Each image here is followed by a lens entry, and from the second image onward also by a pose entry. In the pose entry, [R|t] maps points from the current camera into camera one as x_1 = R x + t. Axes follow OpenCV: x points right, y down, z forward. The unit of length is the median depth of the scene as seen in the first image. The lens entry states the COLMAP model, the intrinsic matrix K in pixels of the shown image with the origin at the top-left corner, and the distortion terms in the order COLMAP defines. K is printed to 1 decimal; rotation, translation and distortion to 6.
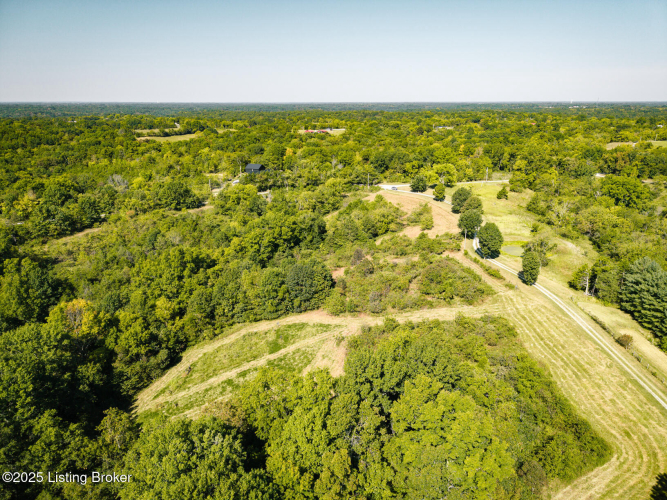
lens RADIAL K [[441.9, 0, 334.7], [0, 441.9, 252.6], [0, 0, 1]] dist [0.044821, -0.050179]
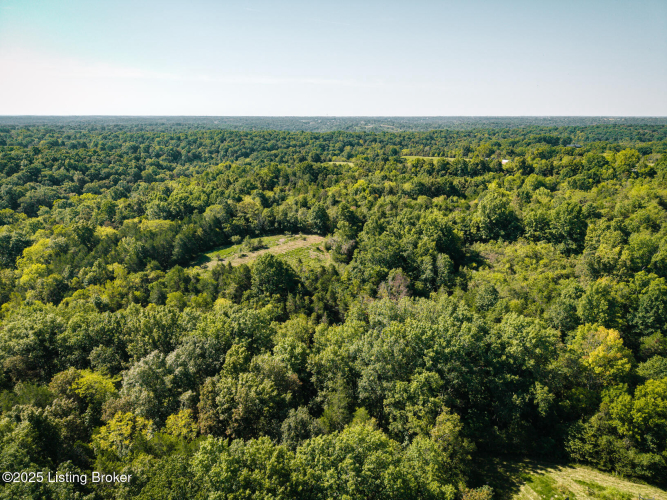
lens RADIAL K [[441.9, 0, 331.9], [0, 441.9, 251.3], [0, 0, 1]] dist [0.044821, -0.050179]
pose [[-0.100171, 0.290626, -0.951579, 0.137348], [-0.320503, 0.895987, 0.307386, -0.069024], [0.941936, 0.335775, 0.003395, 0.263816]]
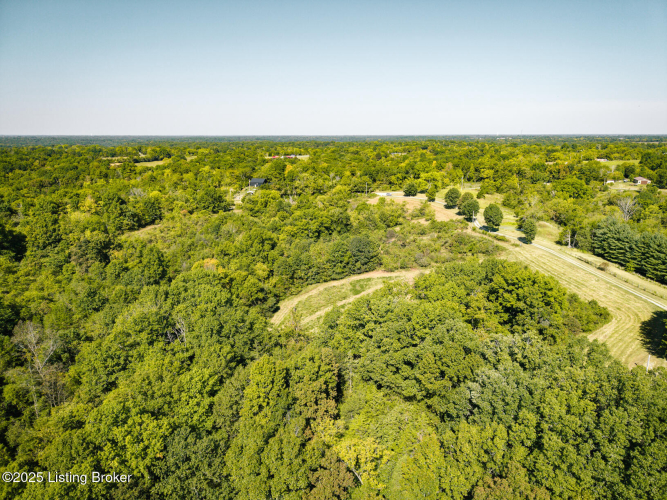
lens RADIAL K [[441.9, 0, 333.6], [0, 441.9, 252.4], [0, 0, 1]] dist [0.044821, -0.050179]
pose [[0.991905, -0.033025, 0.122609, -0.219595], [0.041337, 0.996971, -0.065879, 0.109763], [-0.120062, 0.070414, 0.990266, -0.190481]]
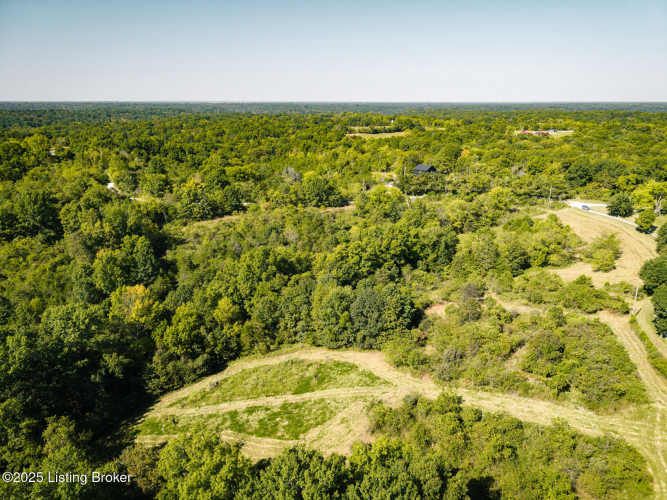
lens RADIAL K [[441.9, 0, 335.5], [0, 441.9, 252.5], [0, 0, 1]] dist [0.044821, -0.050179]
pose [[0.882232, 0.153051, -0.445244, 0.149035], [-0.152846, 0.987571, 0.036616, -0.043238], [0.445314, 0.035750, 0.894660, 0.173912]]
